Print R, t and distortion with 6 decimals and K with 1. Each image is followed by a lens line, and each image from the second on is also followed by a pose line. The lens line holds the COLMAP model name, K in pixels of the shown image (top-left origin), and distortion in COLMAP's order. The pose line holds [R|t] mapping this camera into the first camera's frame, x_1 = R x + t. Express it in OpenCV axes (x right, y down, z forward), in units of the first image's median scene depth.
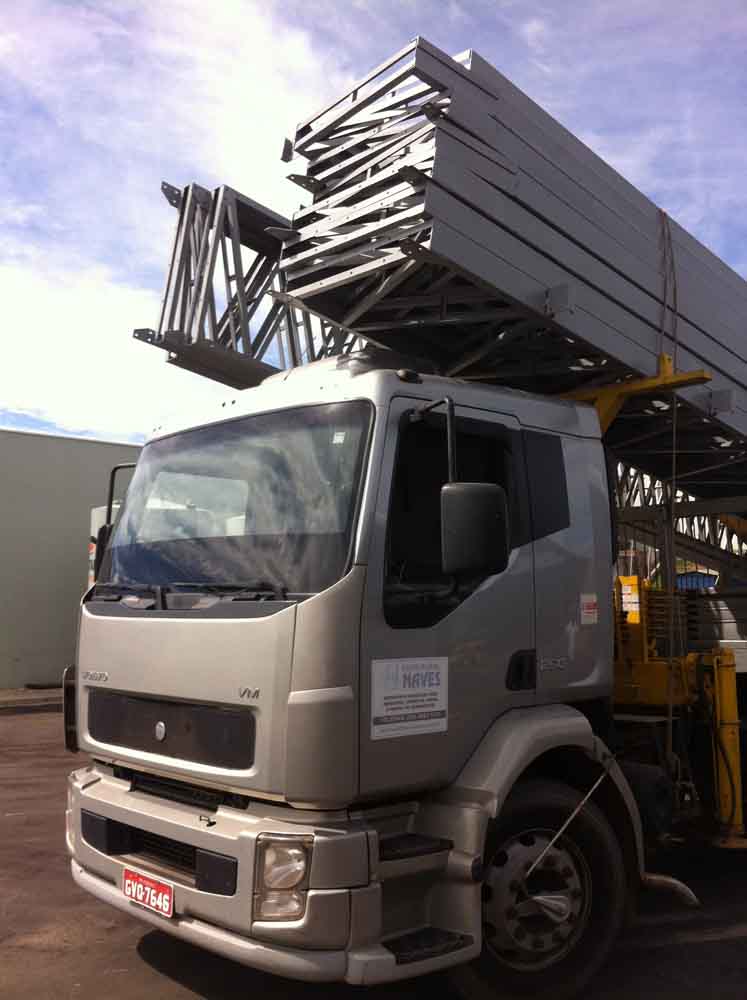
lens RADIAL K [[1003.7, 0, 338.3], [0, 1003.7, 480.9], [0, 0, 1]] dist [0.135482, -0.410097]
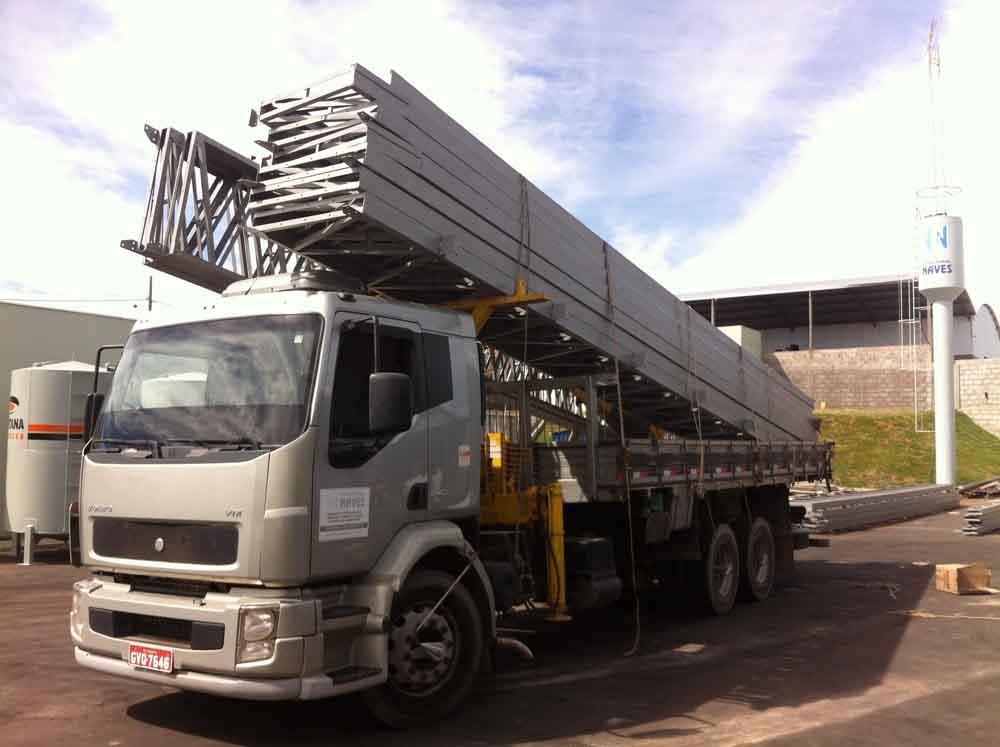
lens RADIAL K [[1003.7, 0, 500.0], [0, 1003.7, 373.5], [0, 0, 1]] dist [0.135482, -0.410097]
pose [[0.965964, 0.015421, 0.258215, -0.085549], [-0.023880, 0.999275, 0.029656, -0.039475], [-0.257571, -0.034813, 0.965632, -0.446629]]
